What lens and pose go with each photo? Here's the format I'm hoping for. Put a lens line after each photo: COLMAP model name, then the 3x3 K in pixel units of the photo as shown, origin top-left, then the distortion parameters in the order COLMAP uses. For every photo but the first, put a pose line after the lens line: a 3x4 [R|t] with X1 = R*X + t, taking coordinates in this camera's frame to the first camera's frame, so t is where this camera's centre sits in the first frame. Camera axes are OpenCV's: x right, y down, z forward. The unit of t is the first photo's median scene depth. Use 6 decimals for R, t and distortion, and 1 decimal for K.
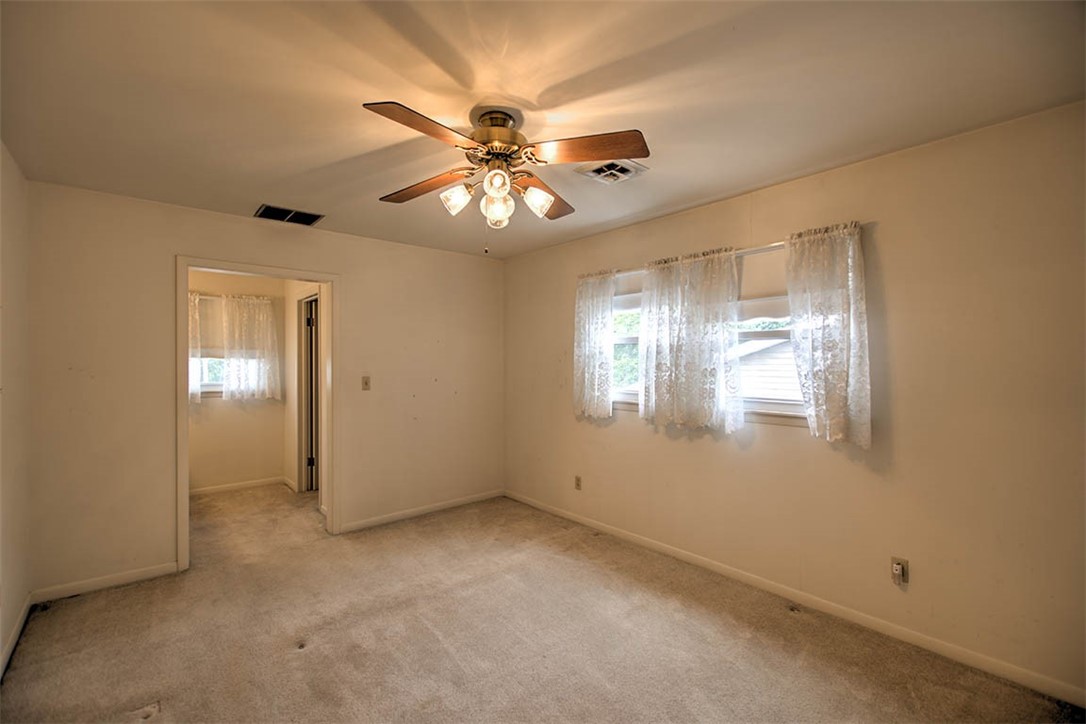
lens RADIAL K [[466.7, 0, 538.1], [0, 466.7, 364.0], [0, 0, 1]] dist [-0.007639, 0.000571]
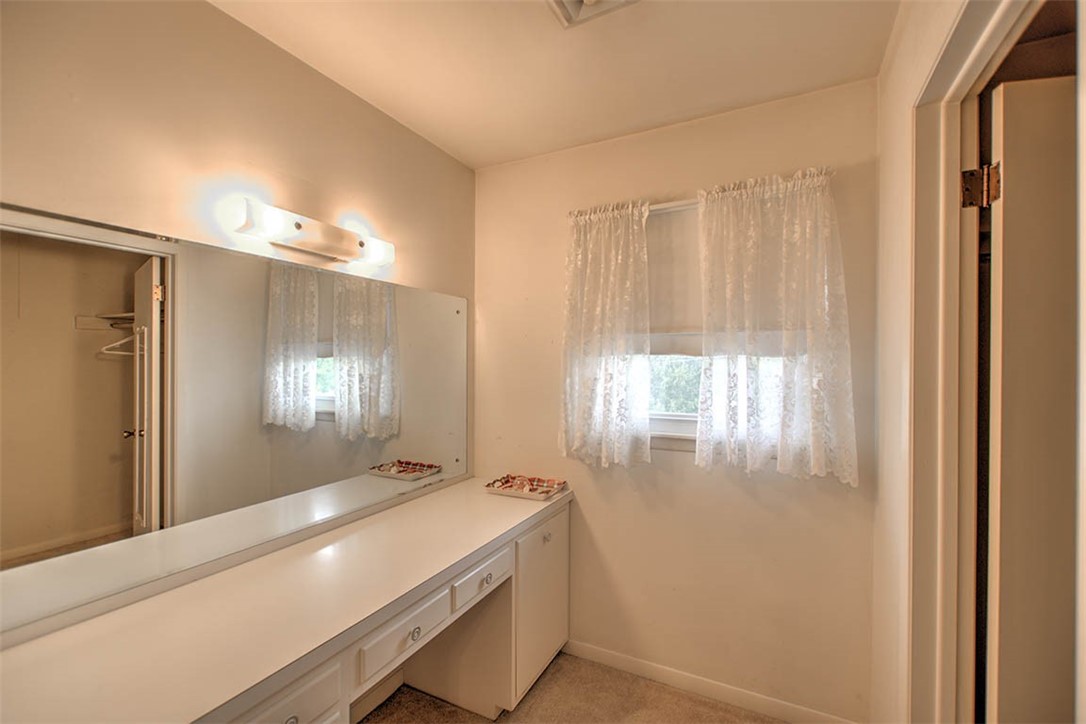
lens RADIAL K [[466.7, 0, 538.1], [0, 466.7, 364.0], [0, 0, 1]] dist [-0.007639, 0.000571]
pose [[0.367850, 0.006505, -0.929862, -0.354866], [-0.010271, 0.999943, 0.002931, -0.004055], [0.929828, 0.008473, 0.367896, 0.711710]]
